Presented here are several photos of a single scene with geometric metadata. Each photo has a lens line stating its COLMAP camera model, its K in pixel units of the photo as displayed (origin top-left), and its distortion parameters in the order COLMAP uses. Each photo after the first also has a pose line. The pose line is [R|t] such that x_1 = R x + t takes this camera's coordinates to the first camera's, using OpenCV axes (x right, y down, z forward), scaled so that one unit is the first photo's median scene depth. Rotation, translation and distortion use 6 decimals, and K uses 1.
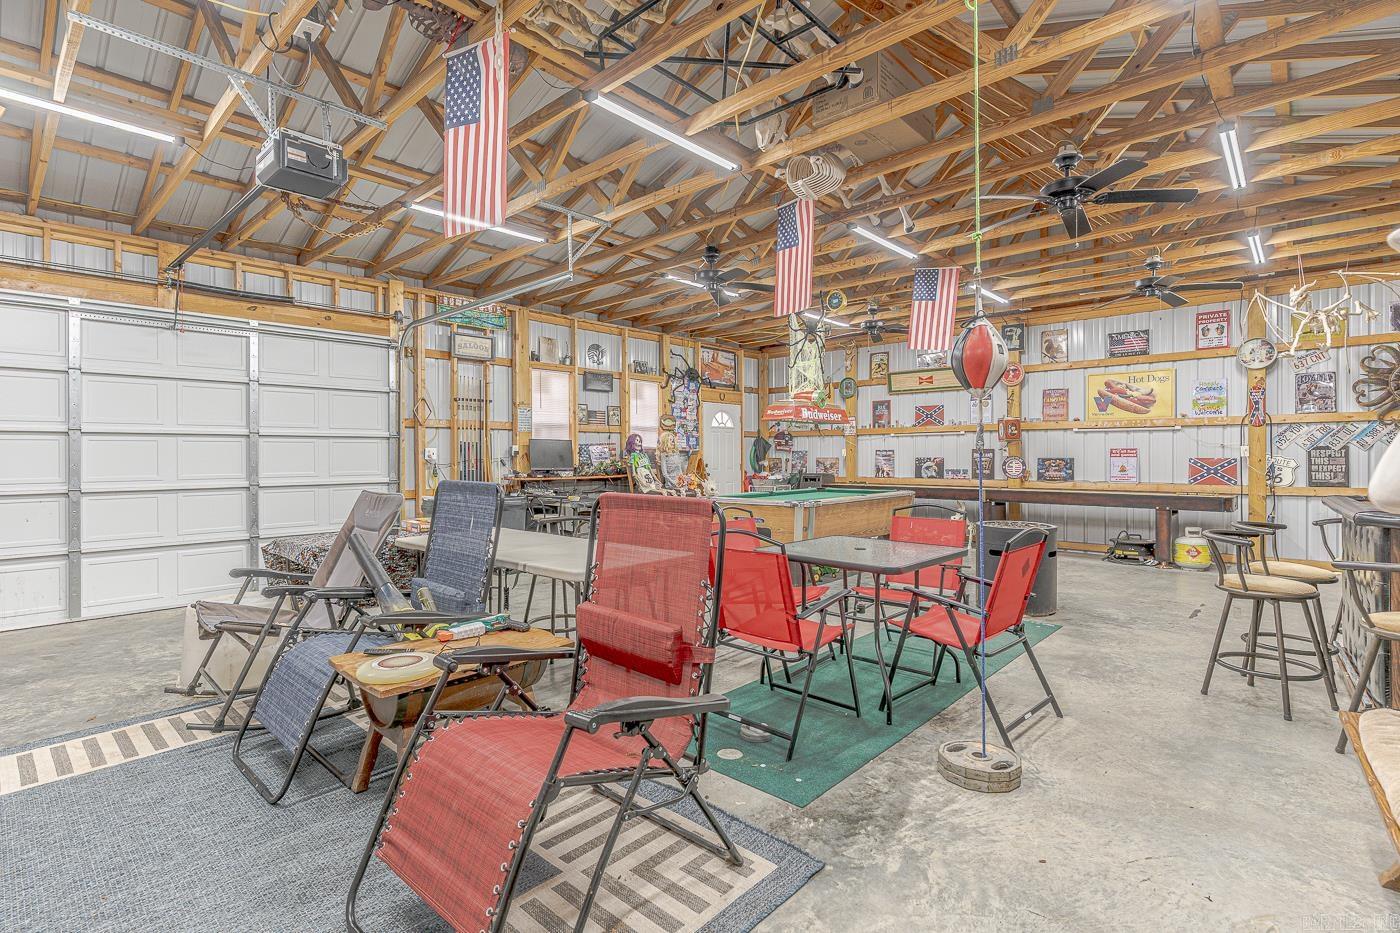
lens RADIAL K [[676.2, 0, 692.6], [0, 676.2, 460.2], [0, 0, 1]] dist [-0.000620, 0.002286]
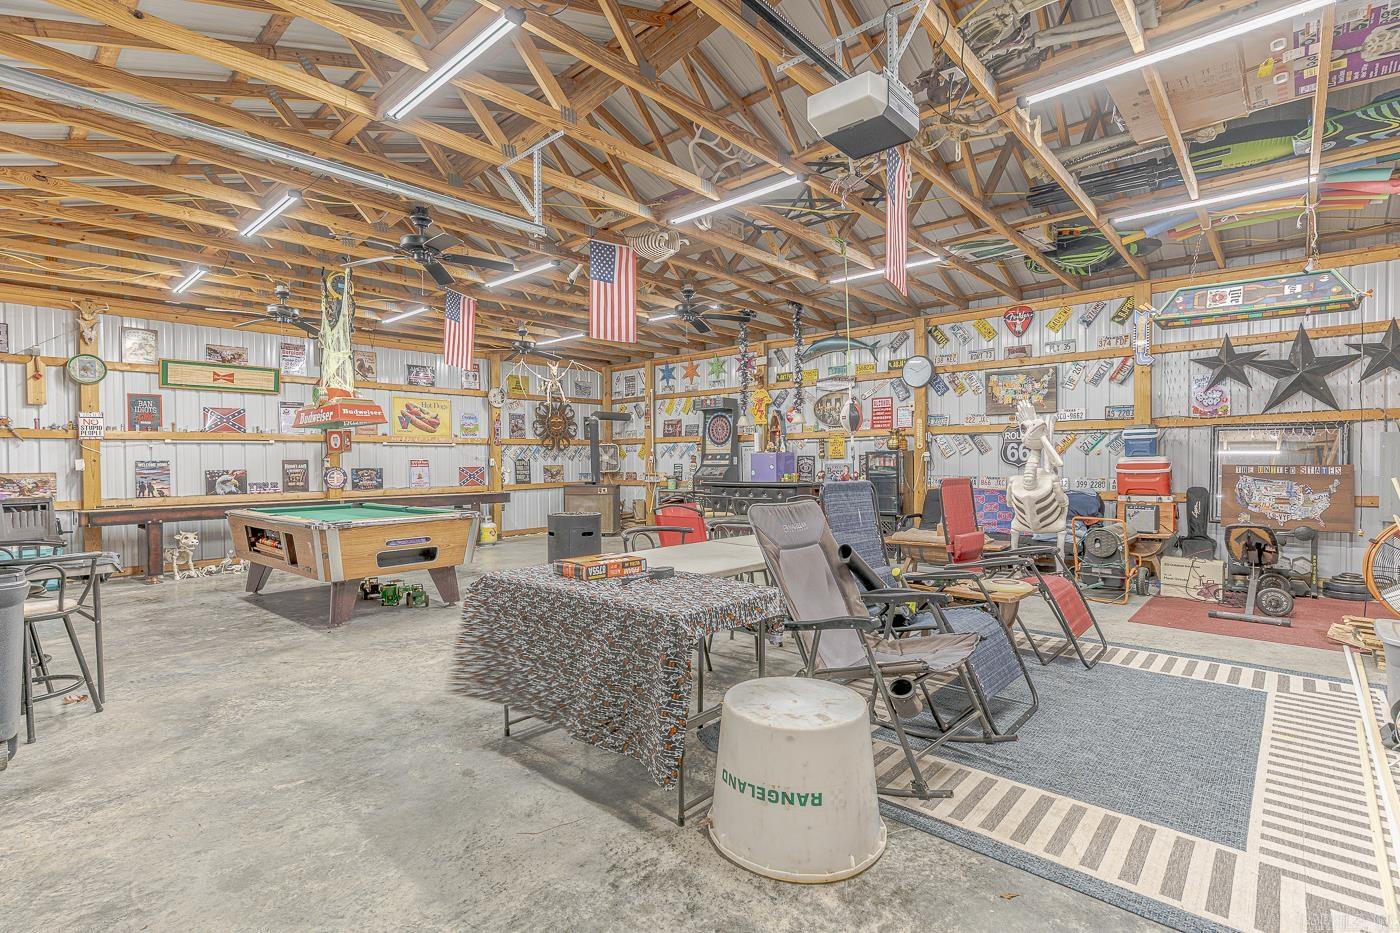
lens RADIAL K [[676.2, 0, 692.4], [0, 676.2, 466.6], [0, 0, 1]] dist [-0.000620, 0.002286]
pose [[-0.017882, -0.002914, 0.999836, -0.586159], [0.018573, 0.999822, 0.003246, -0.000025], [-0.999668, 0.018628, -0.017825, 0.508549]]
